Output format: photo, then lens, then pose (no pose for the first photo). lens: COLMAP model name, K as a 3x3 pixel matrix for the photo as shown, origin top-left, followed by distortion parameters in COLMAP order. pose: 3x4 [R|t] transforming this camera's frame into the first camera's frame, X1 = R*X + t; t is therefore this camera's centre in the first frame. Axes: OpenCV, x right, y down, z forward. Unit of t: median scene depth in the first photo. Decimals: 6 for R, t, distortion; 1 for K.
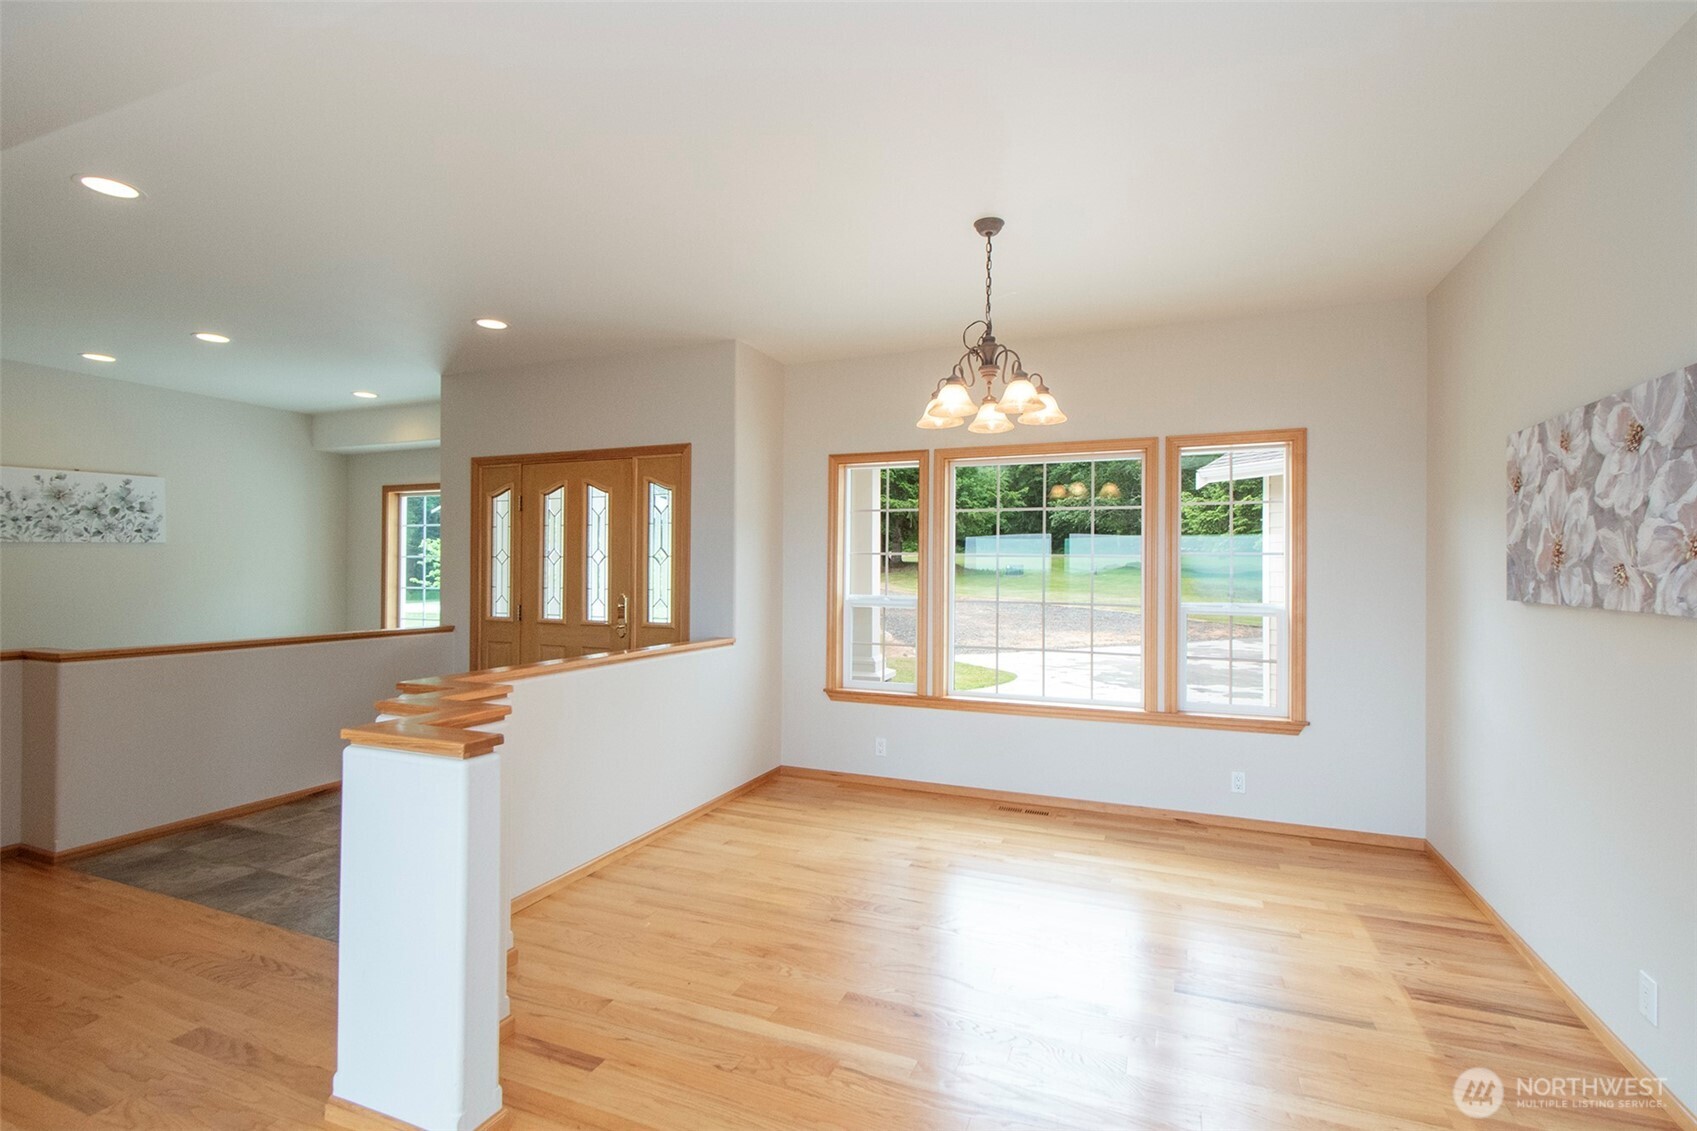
lens RADIAL K [[763.8, 0, 870.7], [0, 763.8, 566.9], [0, 0, 1]] dist [0.005249, -0.001333]
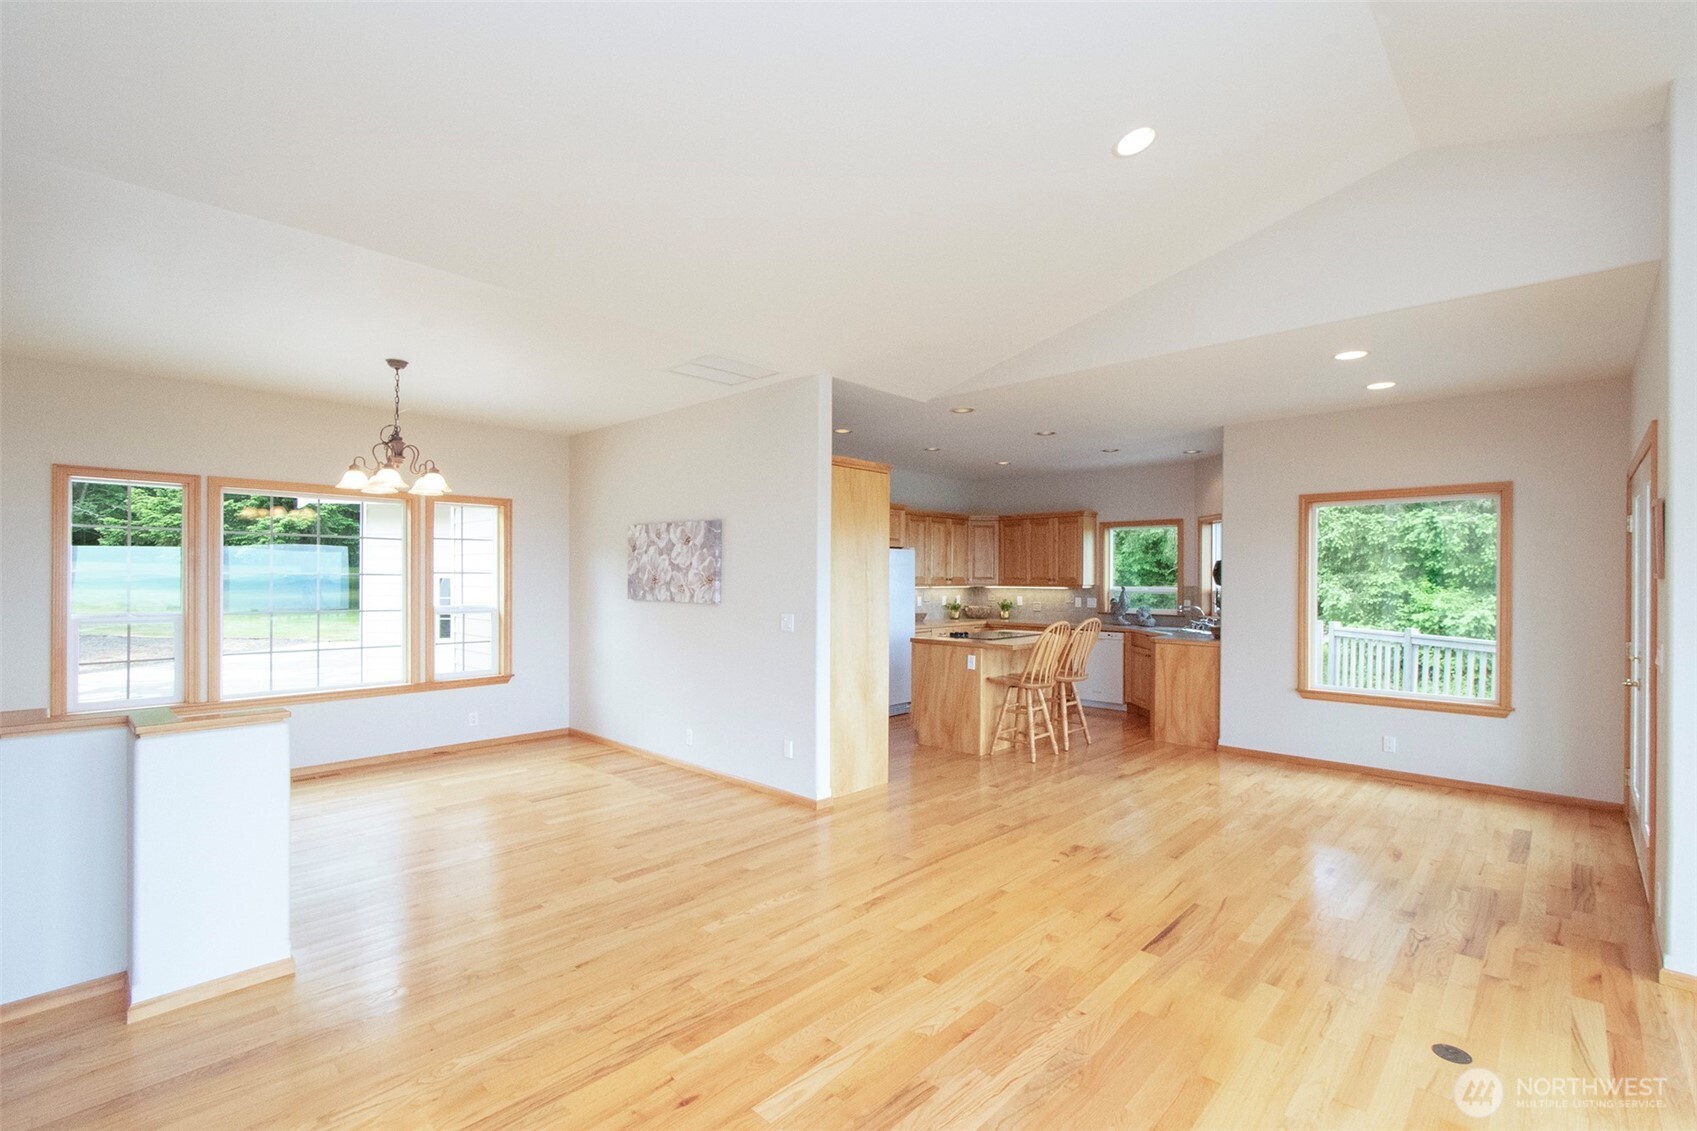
lens RADIAL K [[763.8, 0, 861.8], [0, 763.8, 581.3], [0, 0, 1]] dist [0.005249, -0.001333]
pose [[0.362554, -0.012187, 0.931883, -0.738332], [-0.009335, 0.999817, 0.016707, -0.037688], [-0.931916, -0.014756, 0.362373, -0.329003]]
